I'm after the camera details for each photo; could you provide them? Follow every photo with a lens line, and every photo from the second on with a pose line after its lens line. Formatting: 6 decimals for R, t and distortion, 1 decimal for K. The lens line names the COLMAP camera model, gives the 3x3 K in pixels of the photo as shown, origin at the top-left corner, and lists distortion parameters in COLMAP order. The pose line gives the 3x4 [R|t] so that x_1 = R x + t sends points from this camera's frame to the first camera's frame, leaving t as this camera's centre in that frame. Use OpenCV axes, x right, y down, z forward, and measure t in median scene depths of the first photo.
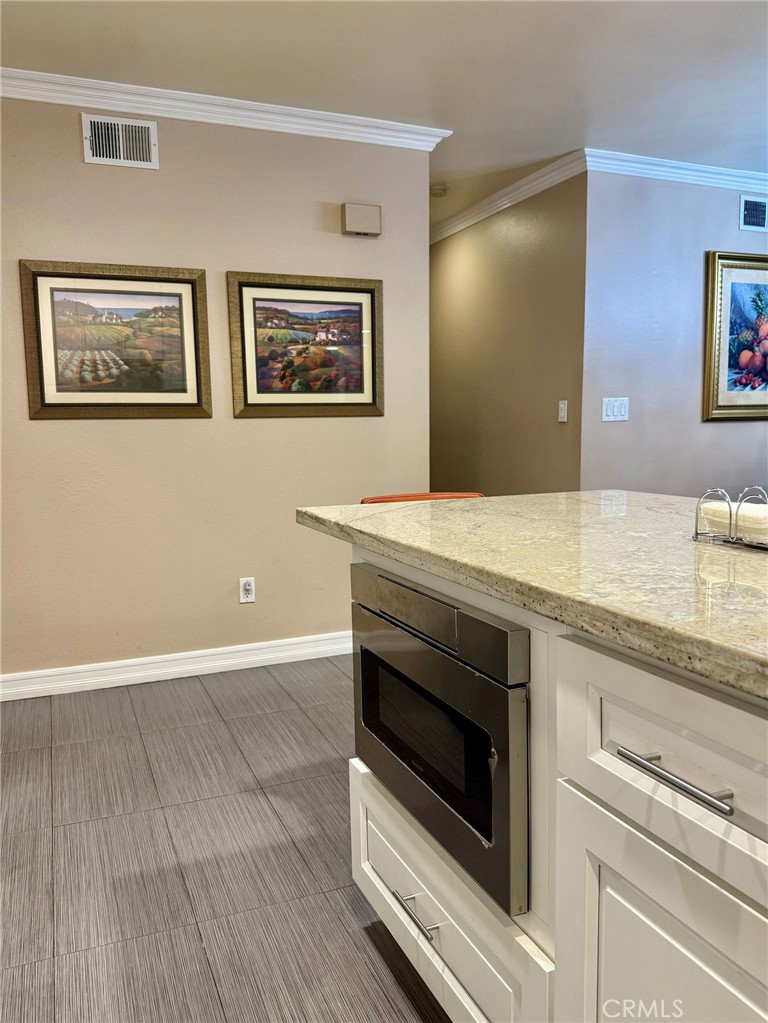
lens RADIAL K [[795.0, 0, 388.2], [0, 795.0, 515.1], [0, 0, 1]] dist [0.051184, -0.053309]
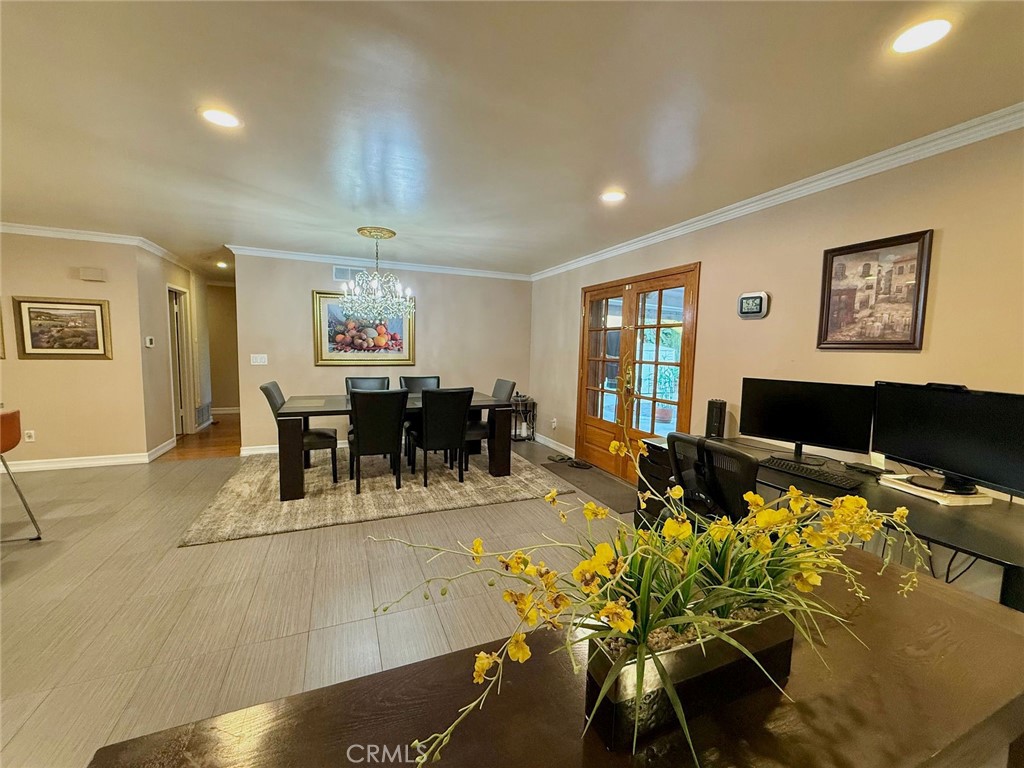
lens RADIAL K [[408.7, 0, 511.2], [0, 408.7, 384.3], [0, 0, 1]] dist [-0.000272, 0.000138]
pose [[0.999195, 0.039595, -0.006454, 1.195850], [-0.039756, 0.998844, -0.027032, -0.074205], [0.005376, 0.027267, 0.999614, -0.147188]]
